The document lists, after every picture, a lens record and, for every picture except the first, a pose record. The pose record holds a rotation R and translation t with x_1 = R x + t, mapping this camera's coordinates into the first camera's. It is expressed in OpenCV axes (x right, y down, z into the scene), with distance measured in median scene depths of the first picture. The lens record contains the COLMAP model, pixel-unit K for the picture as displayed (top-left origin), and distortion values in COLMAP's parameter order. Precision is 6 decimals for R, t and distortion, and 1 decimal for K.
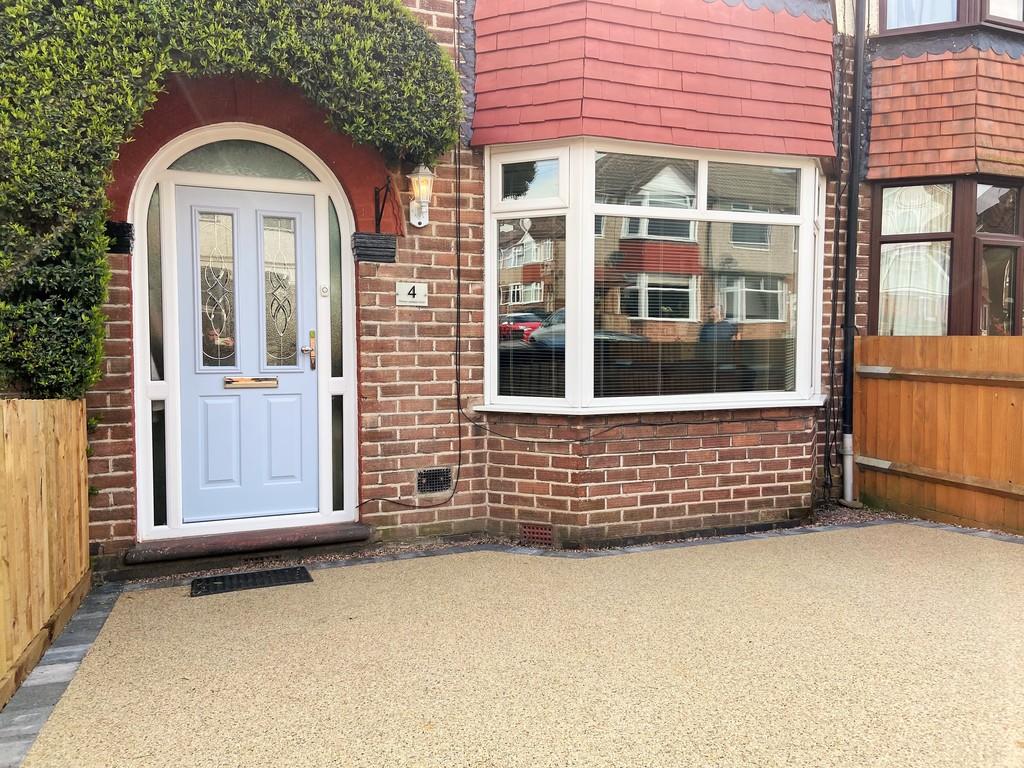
lens RADIAL K [[782.9, 0, 512.4], [0, 782.9, 394.7], [0, 0, 1]] dist [0.057860, -0.056387]
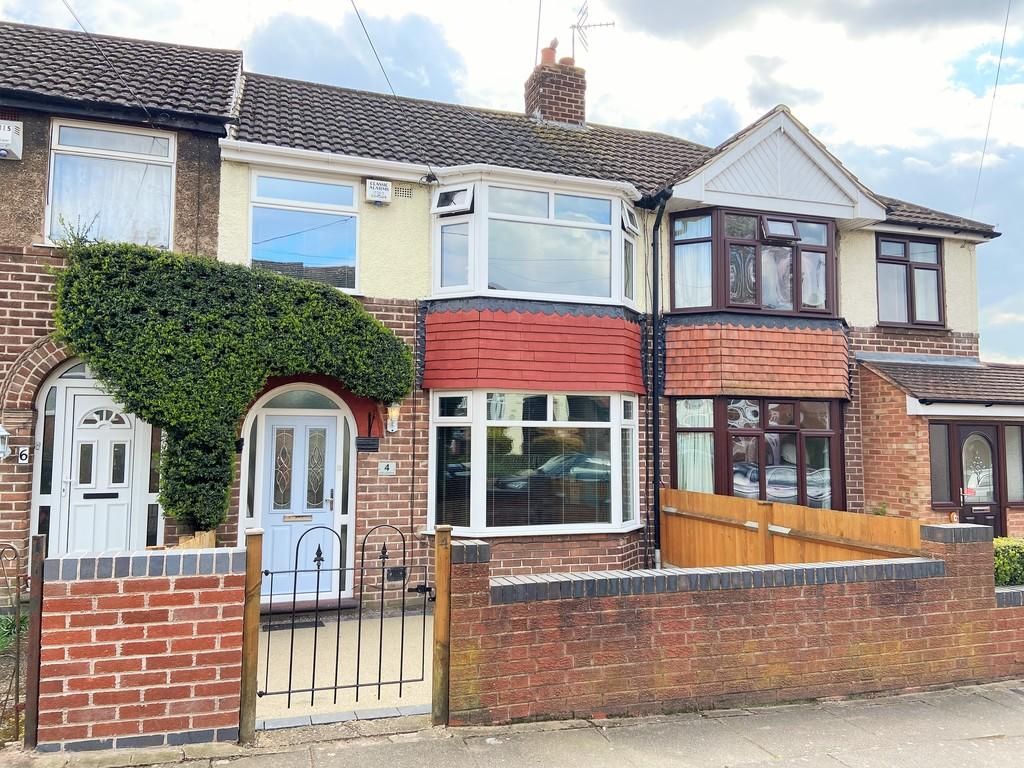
lens RADIAL K [[782.9, 0, 516.2], [0, 782.9, 382.4], [0, 0, 1]] dist [0.057860, -0.056387]
pose [[0.999212, 0.004341, -0.039465, 0.237848], [-0.010035, 0.989344, -0.145250, -0.063226], [0.038414, 0.145531, 0.988608, -0.803584]]
